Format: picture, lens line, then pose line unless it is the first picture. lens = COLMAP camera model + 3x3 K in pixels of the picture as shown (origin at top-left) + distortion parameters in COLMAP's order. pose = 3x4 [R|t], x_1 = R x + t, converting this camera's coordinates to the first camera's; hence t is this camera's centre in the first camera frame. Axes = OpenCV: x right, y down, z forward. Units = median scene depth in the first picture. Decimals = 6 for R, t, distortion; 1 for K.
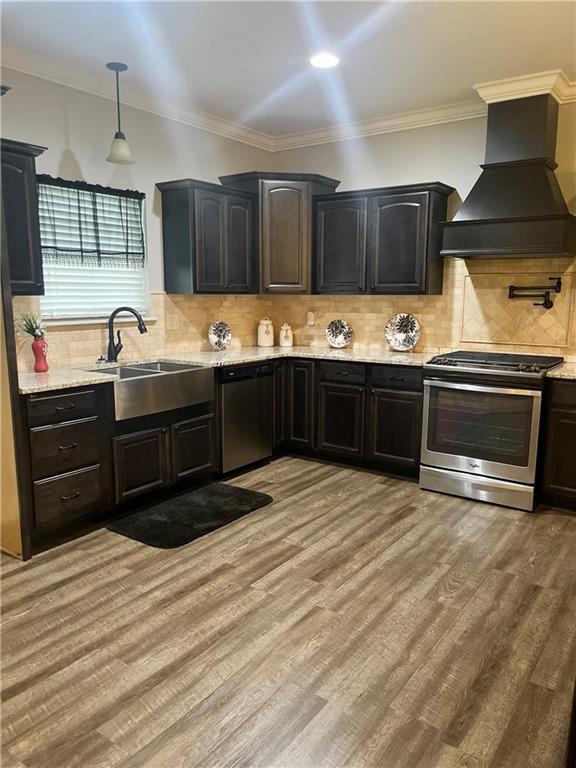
lens RADIAL K [[582.2, 0, 288.0], [0, 582.2, 384.0], [0, 0, 1]] dist [-0.042440, -0.003462]
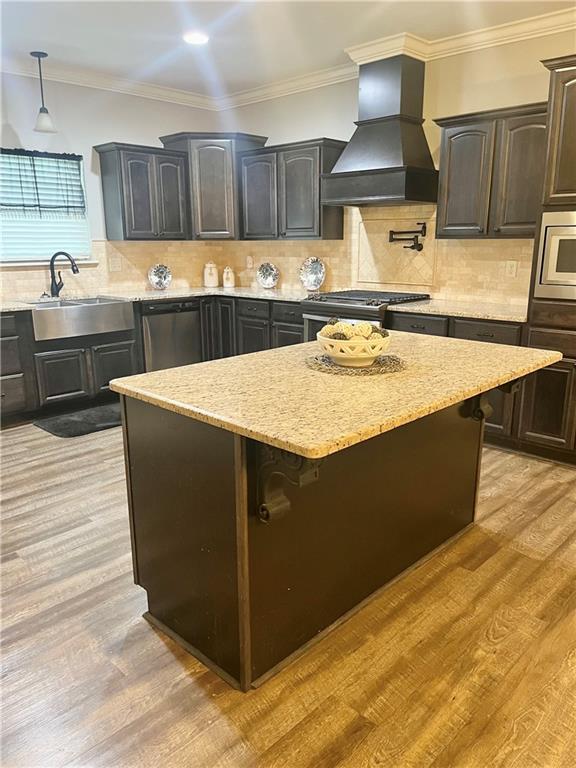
lens RADIAL K [[582.5, 0, 288.0], [0, 582.5, 384.0], [0, 0, 1]] dist [0.000319, -0.061555]
pose [[0.991408, 0.024560, -0.128480, 0.333634], [-0.013390, 0.996110, 0.087090, 0.030187], [0.130120, -0.084621, 0.987881, -0.164859]]
